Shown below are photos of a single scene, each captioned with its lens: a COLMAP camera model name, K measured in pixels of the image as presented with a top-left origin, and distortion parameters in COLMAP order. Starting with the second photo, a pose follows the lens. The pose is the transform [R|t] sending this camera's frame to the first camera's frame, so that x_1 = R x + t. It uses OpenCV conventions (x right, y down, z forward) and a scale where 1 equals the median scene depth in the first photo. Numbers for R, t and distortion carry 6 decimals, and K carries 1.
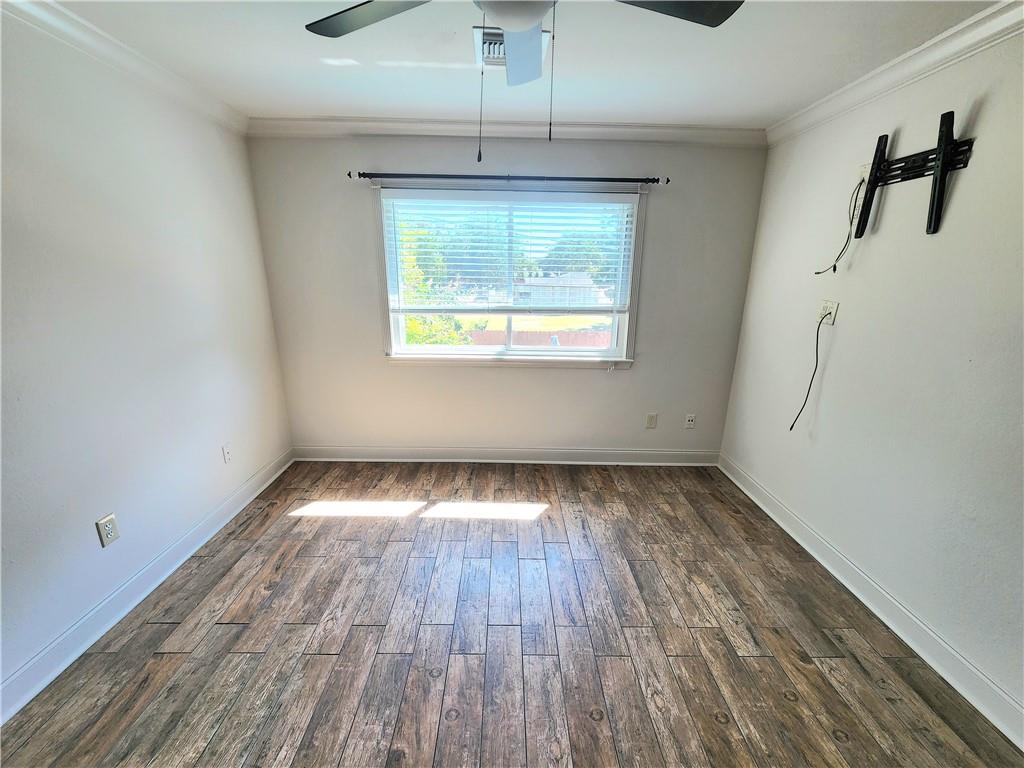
lens RADIAL K [[424.2, 0, 513.2], [0, 424.2, 393.1], [0, 0, 1]] dist [0.000214, 0.000683]
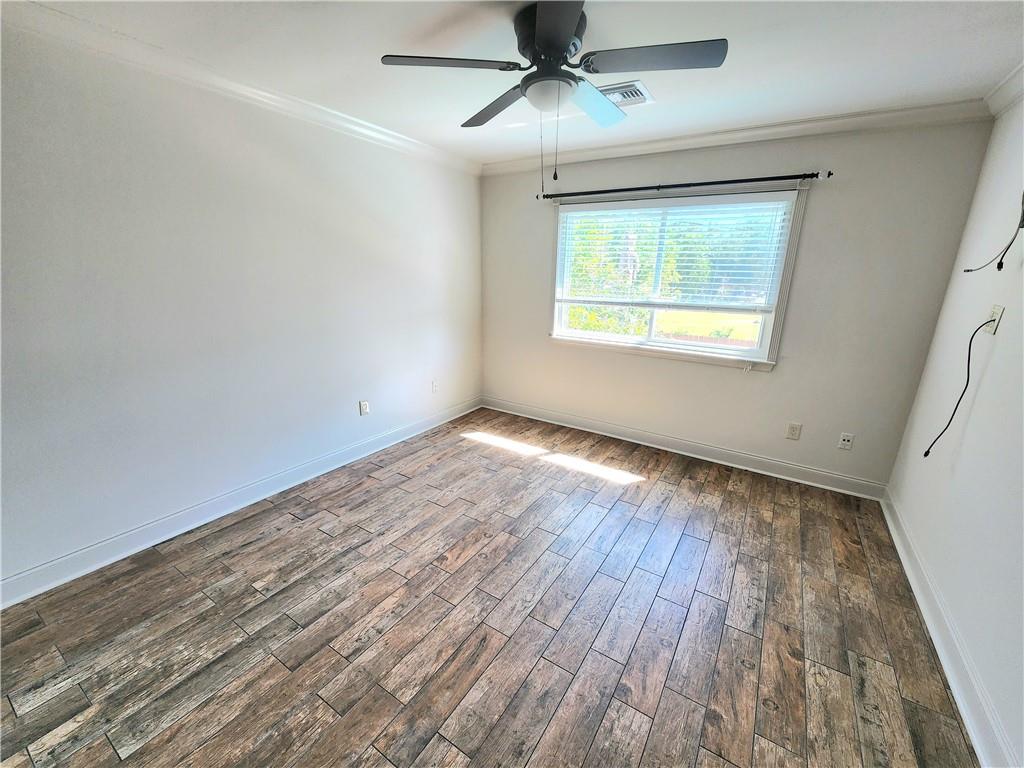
lens RADIAL K [[424.2, 0, 513.2], [0, 424.2, 393.1], [0, 0, 1]] dist [0.000214, 0.000683]
pose [[0.834705, 0.158579, -0.527371, 0.347906], [-0.162136, 0.985963, 0.039852, 0.054031], [0.526288, 0.052241, 0.848700, -0.141690]]
